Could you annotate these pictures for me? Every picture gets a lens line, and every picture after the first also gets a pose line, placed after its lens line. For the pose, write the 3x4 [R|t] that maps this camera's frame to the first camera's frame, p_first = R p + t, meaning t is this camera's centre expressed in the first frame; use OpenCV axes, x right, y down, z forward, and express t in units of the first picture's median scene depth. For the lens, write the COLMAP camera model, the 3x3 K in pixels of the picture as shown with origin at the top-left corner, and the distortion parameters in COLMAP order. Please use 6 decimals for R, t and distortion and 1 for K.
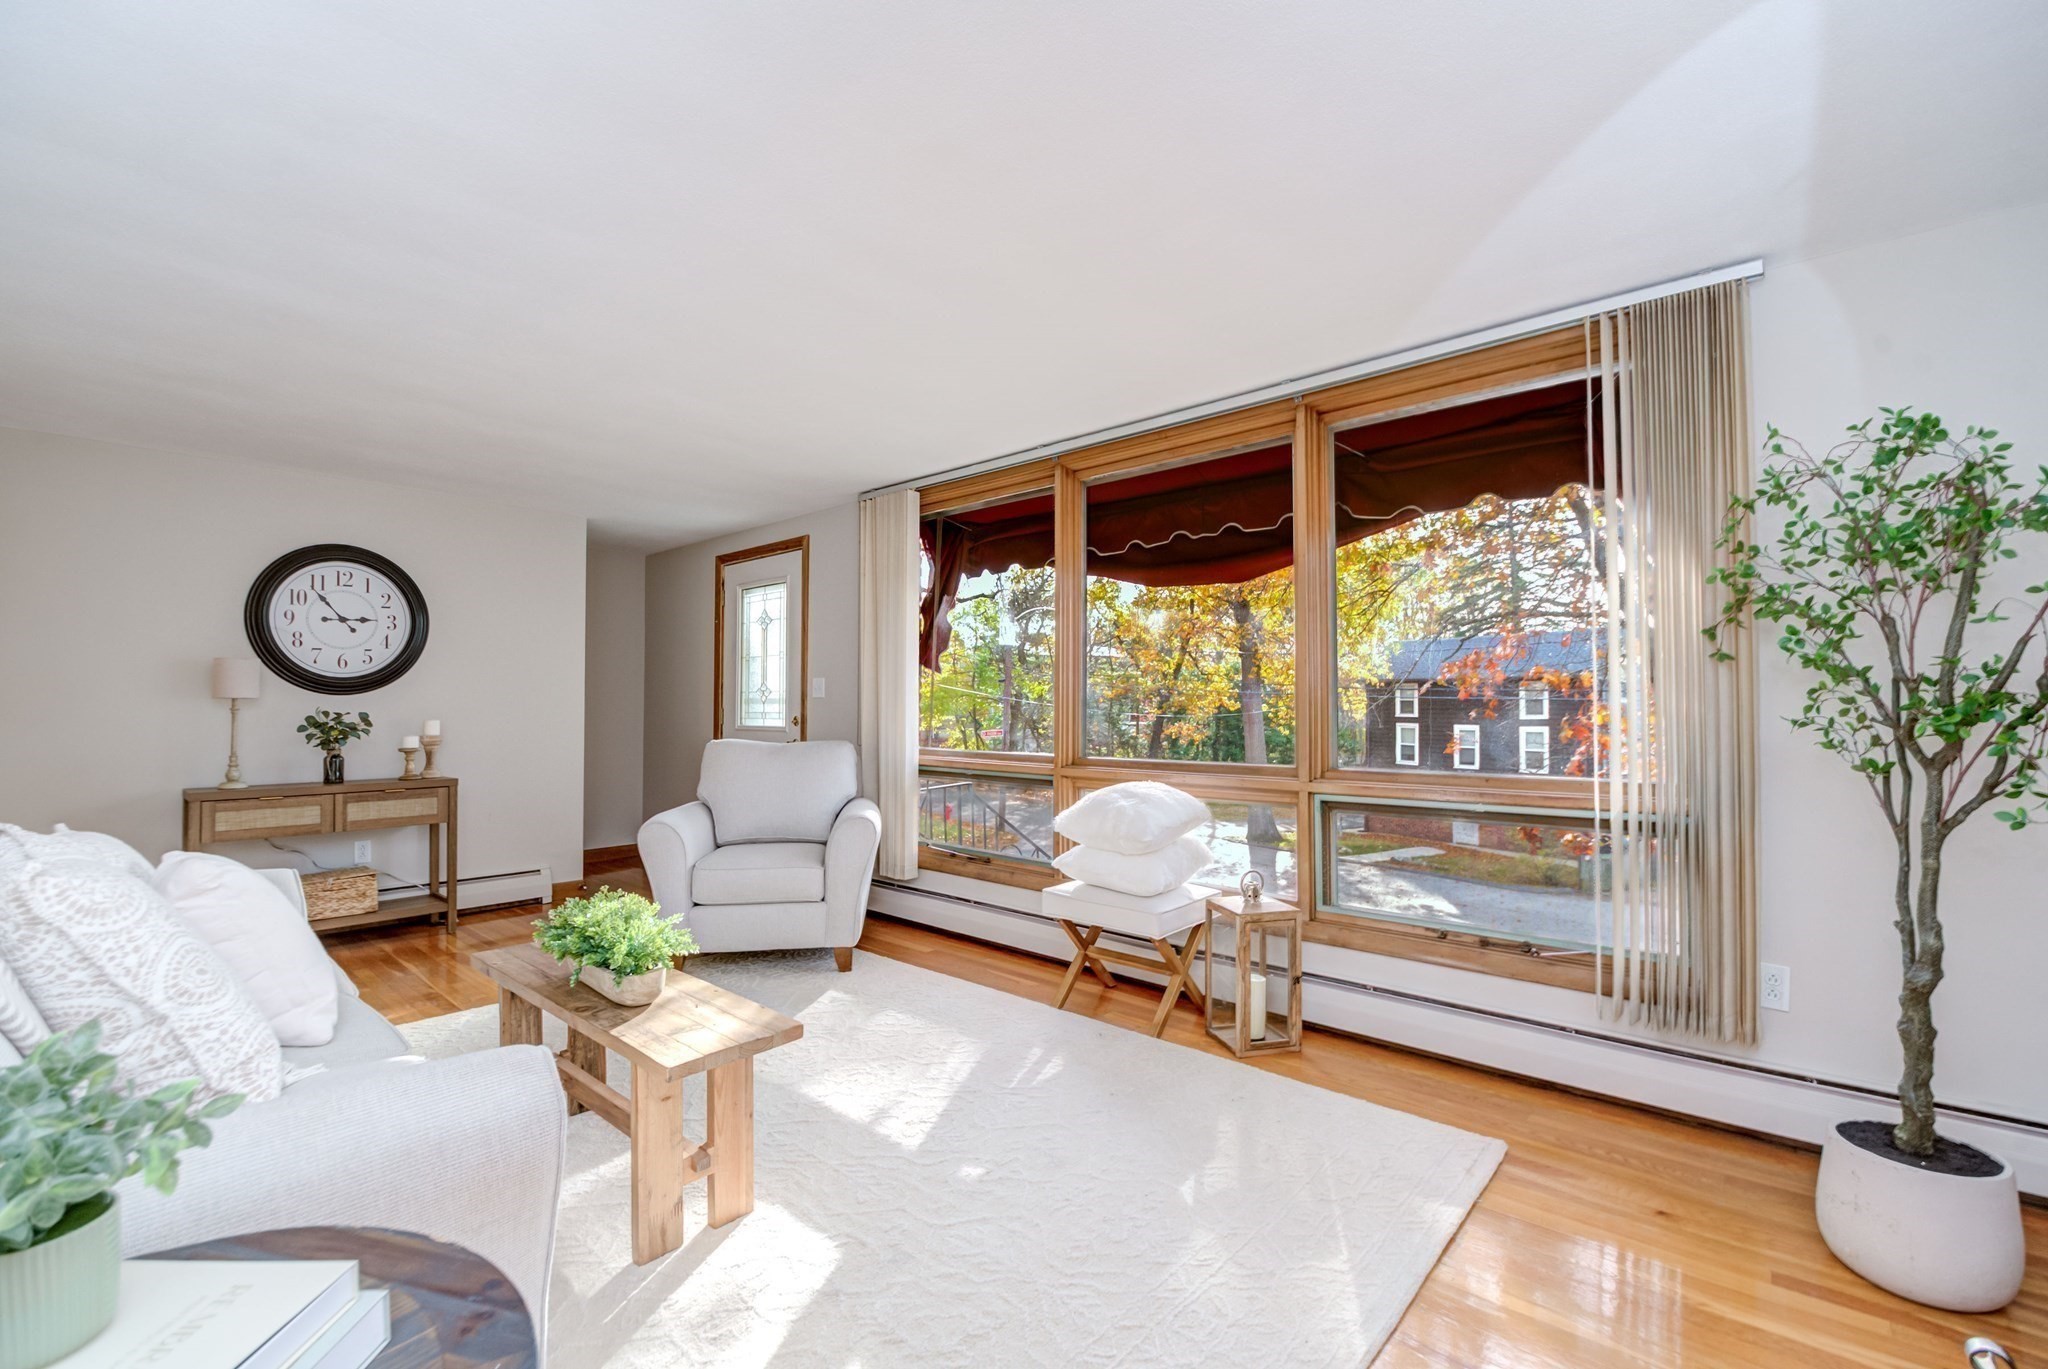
lens RADIAL K [[871.7, 0, 1009.9], [0, 871.7, 690.2], [0, 0, 1]] dist [-0.004111, -0.000144]
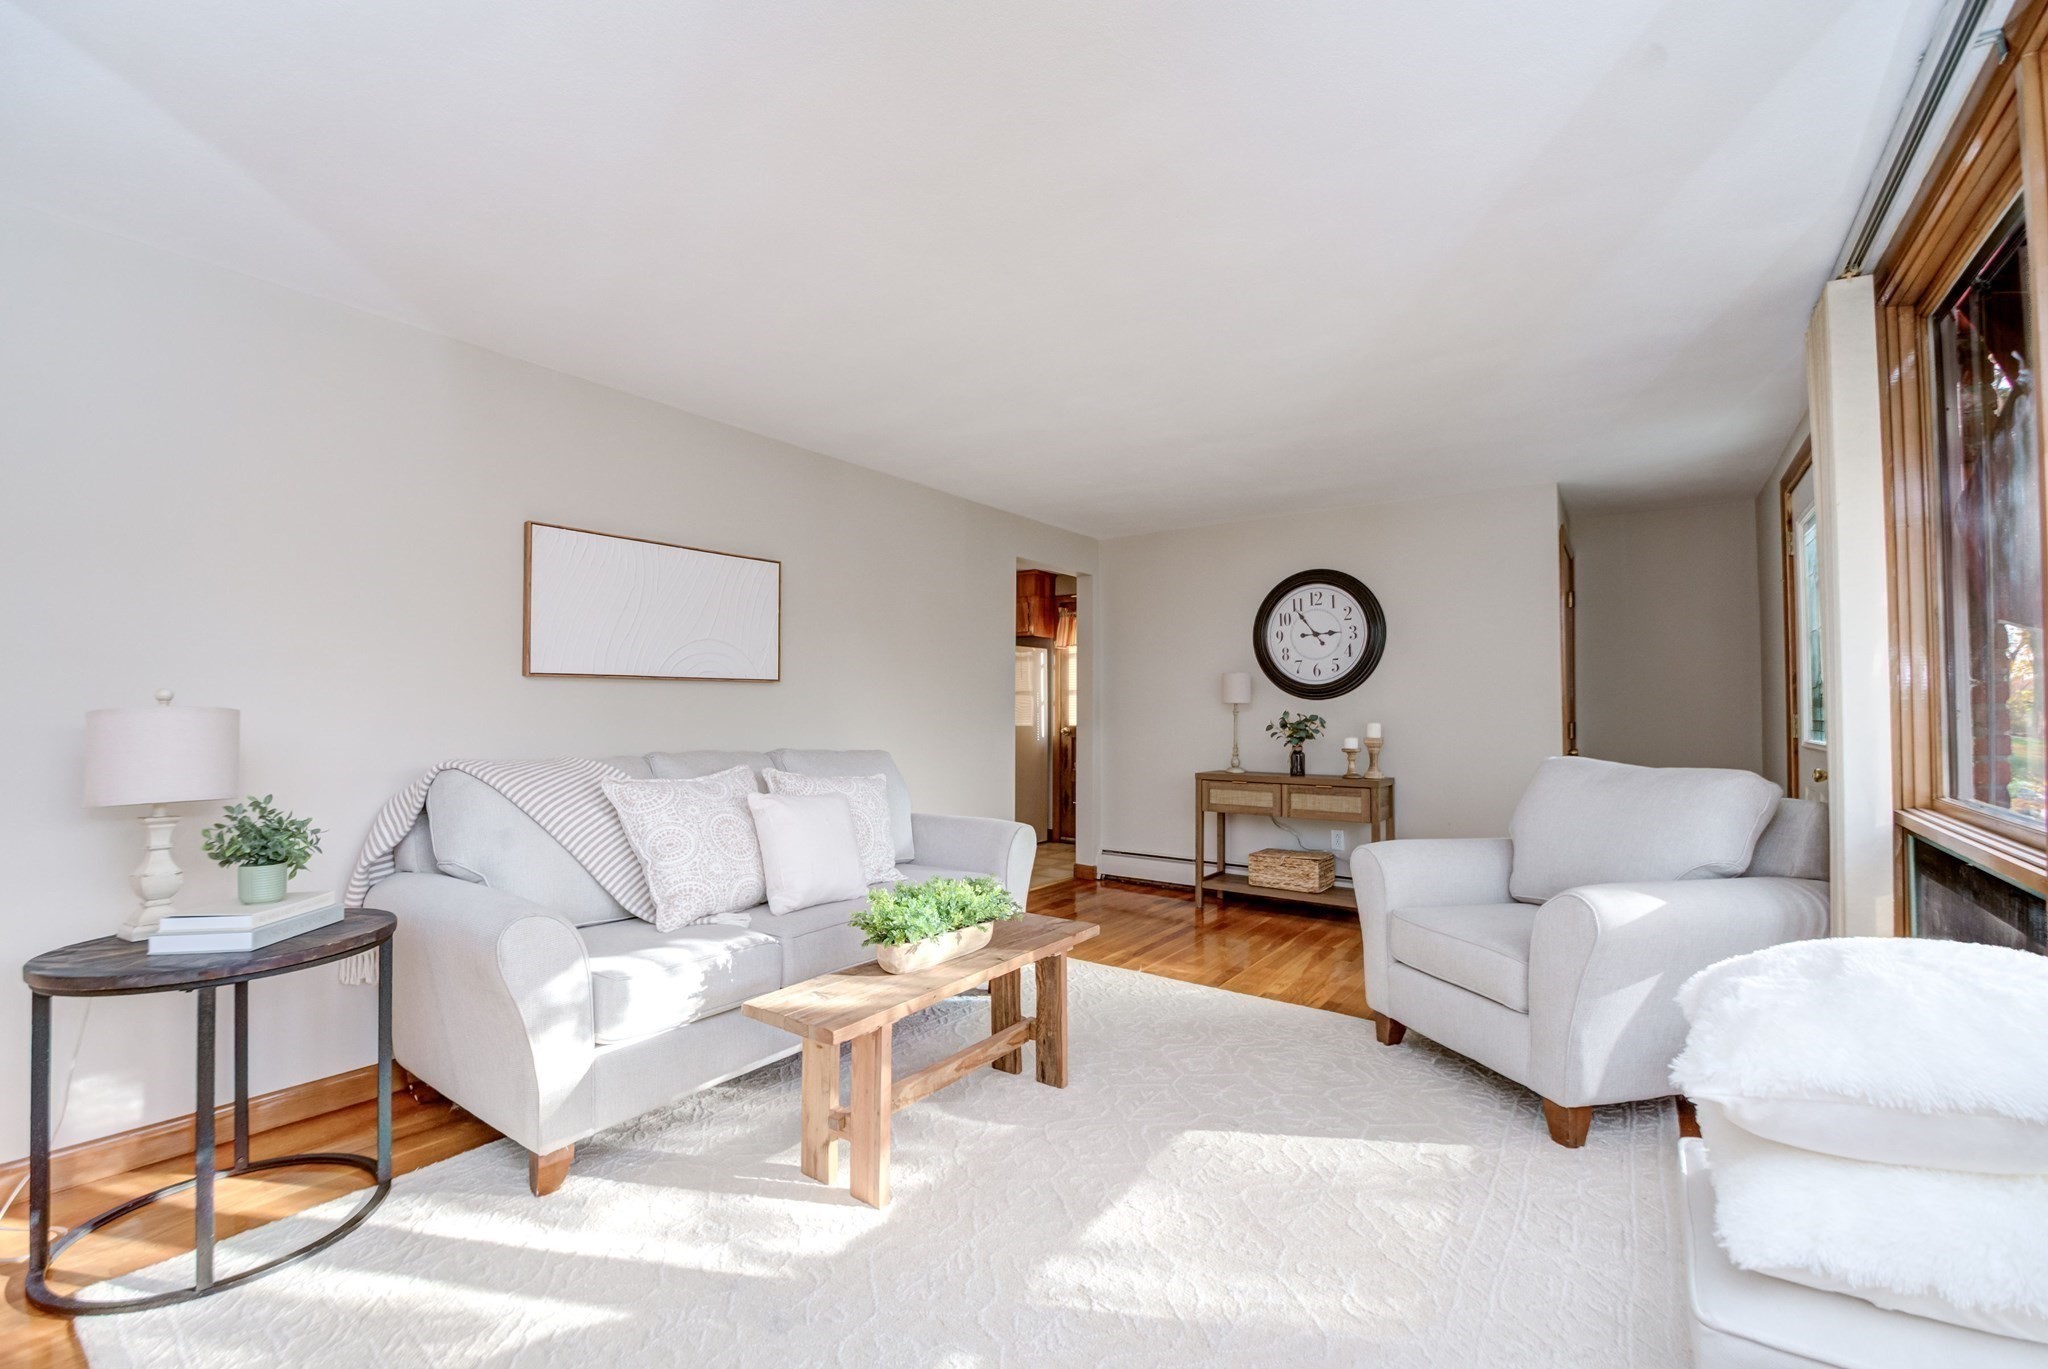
lens RADIAL K [[871.7, 0, 1008.4], [0, 871.7, 687.6], [0, 0, 1]] dist [-0.004111, -0.000144]
pose [[0.075404, -0.025667, -0.996823, 0.358966], [0.022051, 0.999467, -0.024067, 0.008377], [0.996909, -0.020166, 0.075929, 0.522197]]
